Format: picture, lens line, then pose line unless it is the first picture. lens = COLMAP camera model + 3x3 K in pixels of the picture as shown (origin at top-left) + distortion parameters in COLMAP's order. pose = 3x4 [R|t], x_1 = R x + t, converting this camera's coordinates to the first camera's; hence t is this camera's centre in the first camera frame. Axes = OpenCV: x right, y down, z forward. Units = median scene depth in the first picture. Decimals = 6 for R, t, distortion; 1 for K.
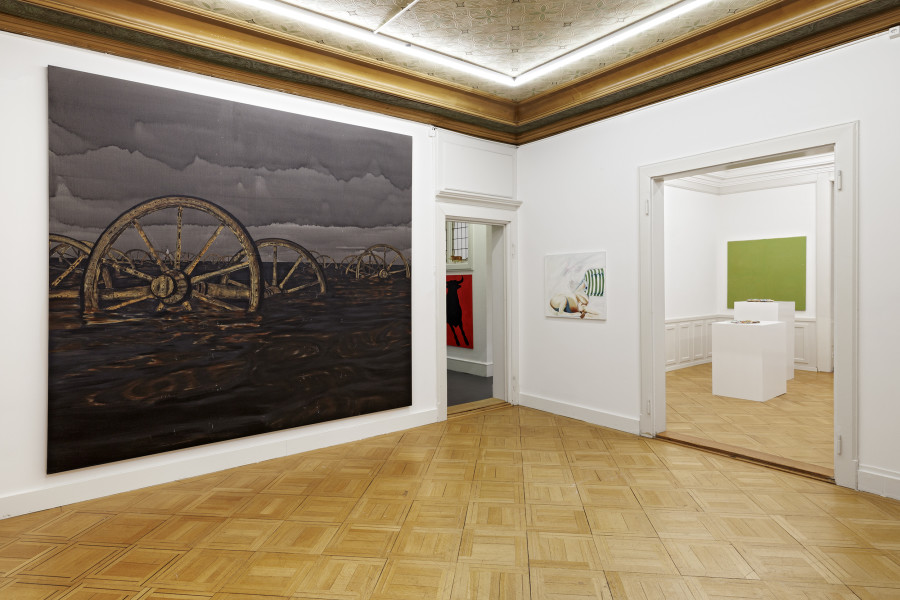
lens RADIAL K [[518.7, 0, 448.3], [0, 518.7, 292.4], [0, 0, 1]] dist [0.000621, 0.000496]
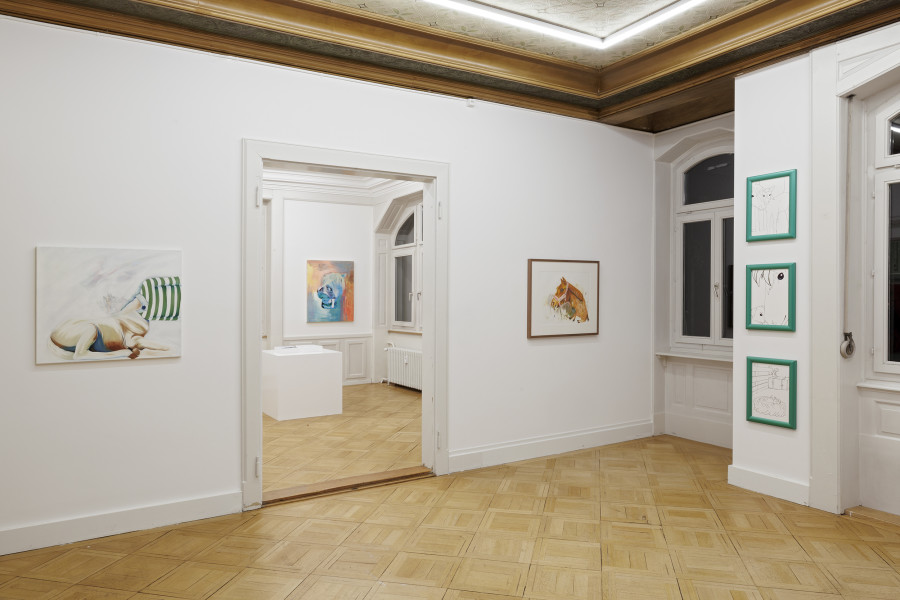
lens RADIAL K [[618.0, 0, 447.2], [0, 618.0, 303.8], [0, 0, 1]] dist [0.010534, -0.000481]
pose [[0.106728, -0.002669, 0.994285, -0.423281], [0.022082, 0.999756, 0.000314, -0.005622], [-0.994043, 0.021922, 0.106761, 0.580404]]
